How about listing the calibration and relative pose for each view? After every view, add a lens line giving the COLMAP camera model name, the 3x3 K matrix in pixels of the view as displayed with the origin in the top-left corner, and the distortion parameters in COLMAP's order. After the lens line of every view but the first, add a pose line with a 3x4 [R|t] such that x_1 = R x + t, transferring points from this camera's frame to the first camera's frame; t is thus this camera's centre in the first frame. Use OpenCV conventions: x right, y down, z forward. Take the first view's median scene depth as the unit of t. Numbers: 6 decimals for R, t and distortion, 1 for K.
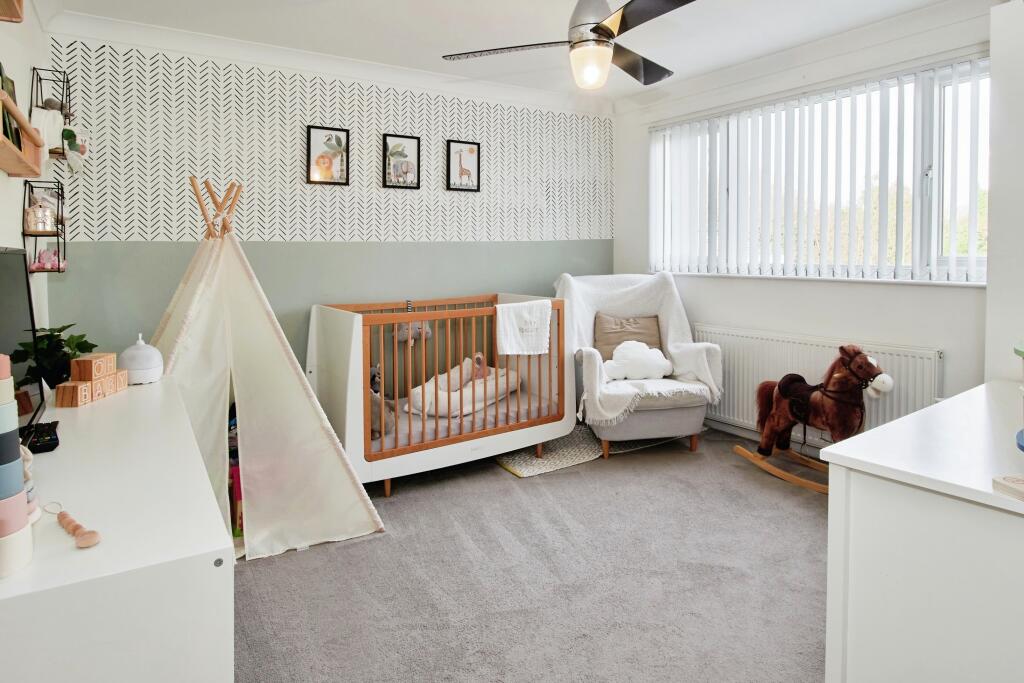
lens RADIAL K [[569.9, 0, 512.0], [0, 569.9, 341.5], [0, 0, 1]] dist [0.002327, -0.000190]
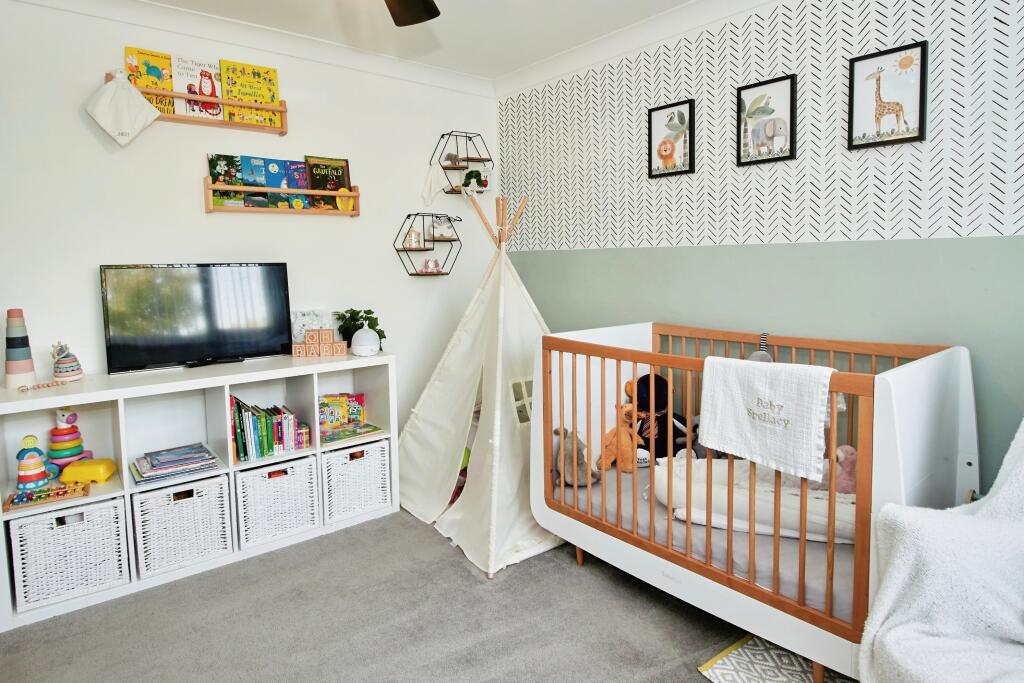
lens RADIAL K [[607.7, 0, 512.0], [0, 607.7, 341.5], [0, 0, 1]] dist [-0.000165, -0.000116]
pose [[0.110382, 0.143988, -0.983404, 0.509882], [-0.140492, 0.981776, 0.127980, -0.121035], [0.983909, 0.124034, 0.128600, 0.678412]]
